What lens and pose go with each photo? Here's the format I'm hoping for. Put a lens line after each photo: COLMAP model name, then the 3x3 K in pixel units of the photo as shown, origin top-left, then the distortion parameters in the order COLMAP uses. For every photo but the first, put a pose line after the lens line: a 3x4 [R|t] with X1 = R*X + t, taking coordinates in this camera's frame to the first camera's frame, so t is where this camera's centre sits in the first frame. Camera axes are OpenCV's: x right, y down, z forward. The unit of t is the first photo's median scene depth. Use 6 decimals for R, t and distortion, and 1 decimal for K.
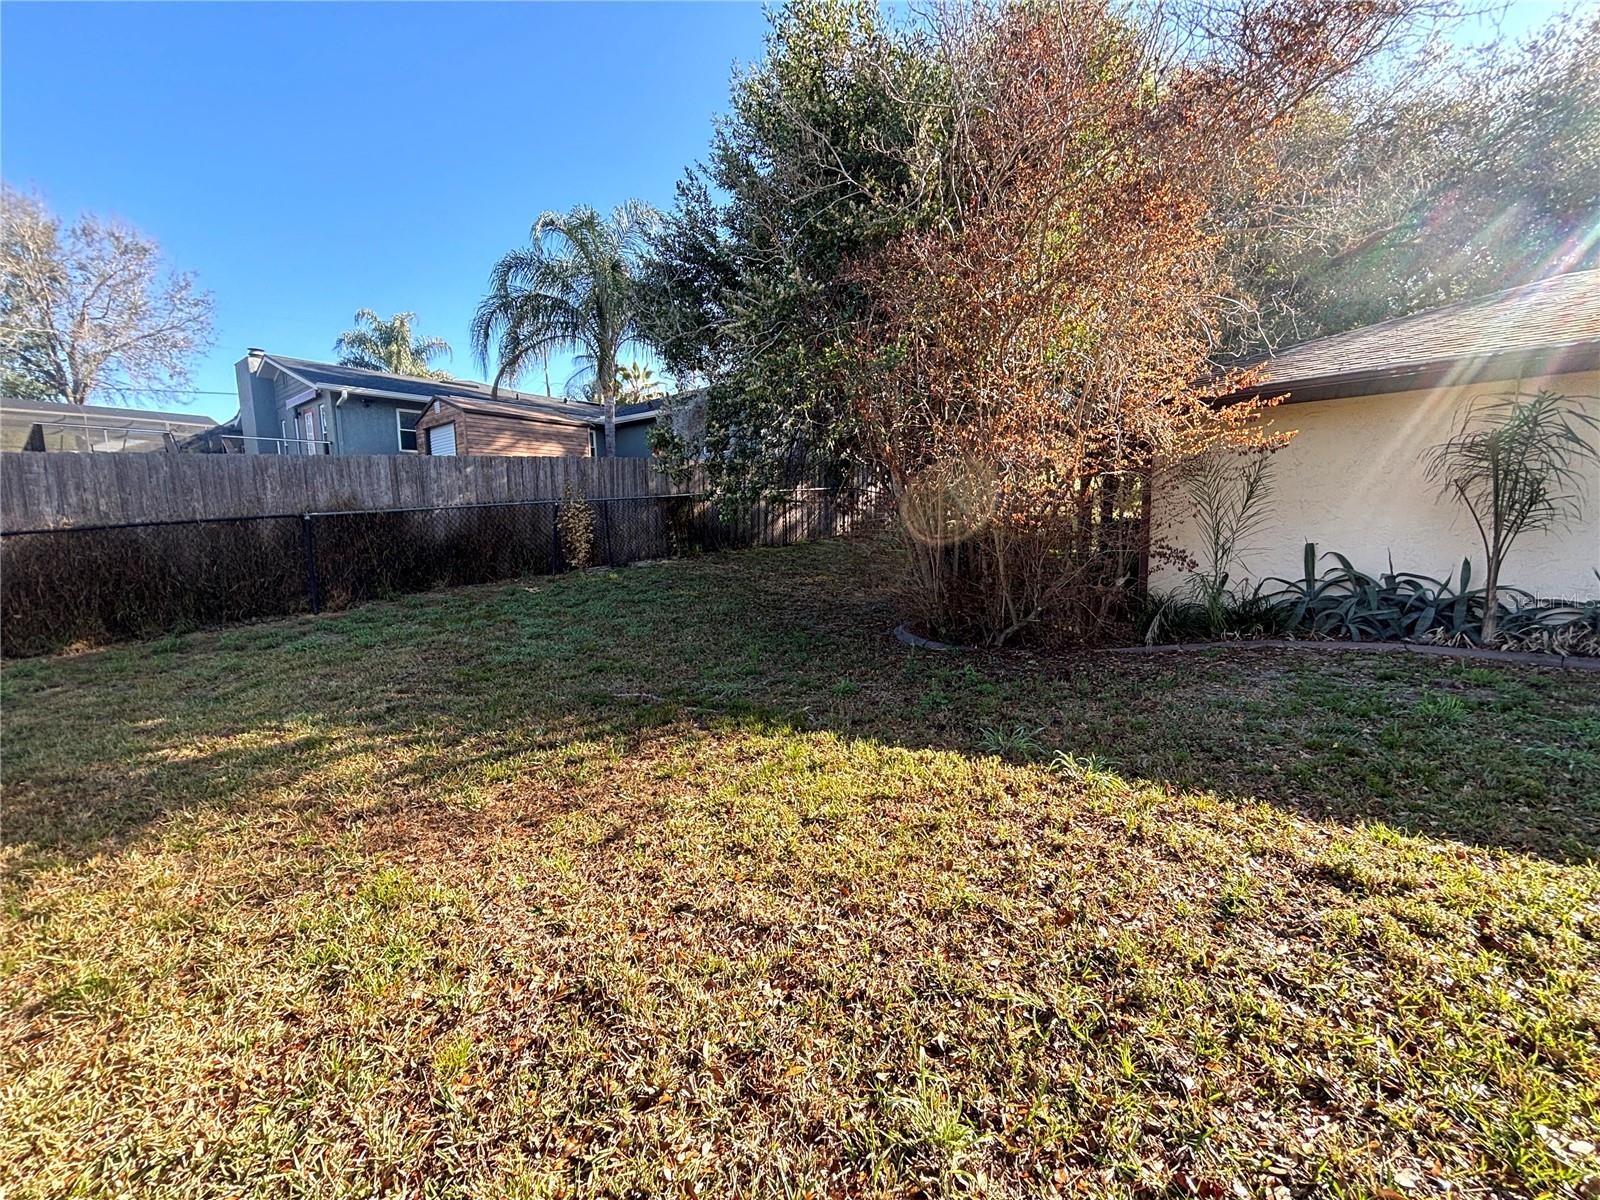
lens RADIAL K [[642.6, 0, 801.3], [0, 642.6, 599.6], [0, 0, 1]] dist [-0.007947, 0.001965]
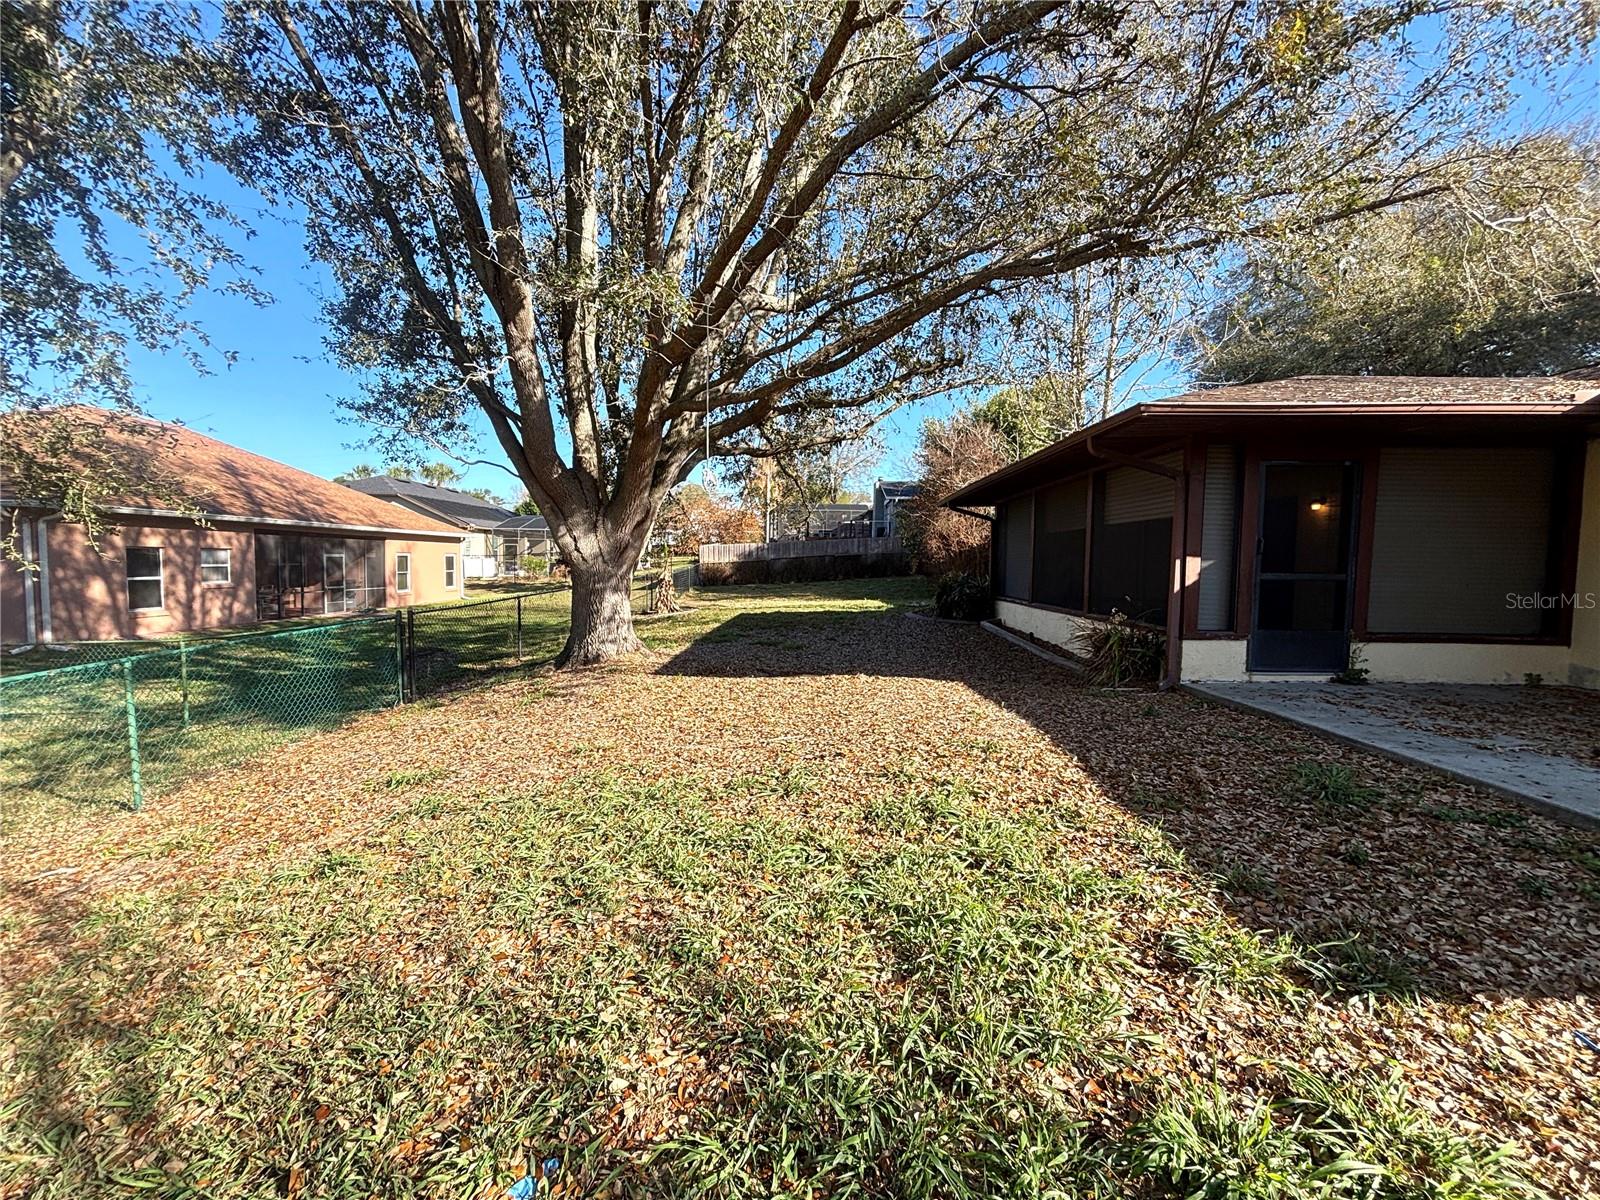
lens RADIAL K [[642.6, 0, 799.9], [0, 642.6, 597.5], [0, 0, 1]] dist [-0.007947, 0.001965]
pose [[0.607699, 0.062935, -0.791670, 1.556733], [-0.110443, 0.993866, -0.005769, 0.117534], [0.786451, 0.090940, 0.610921, -1.071102]]
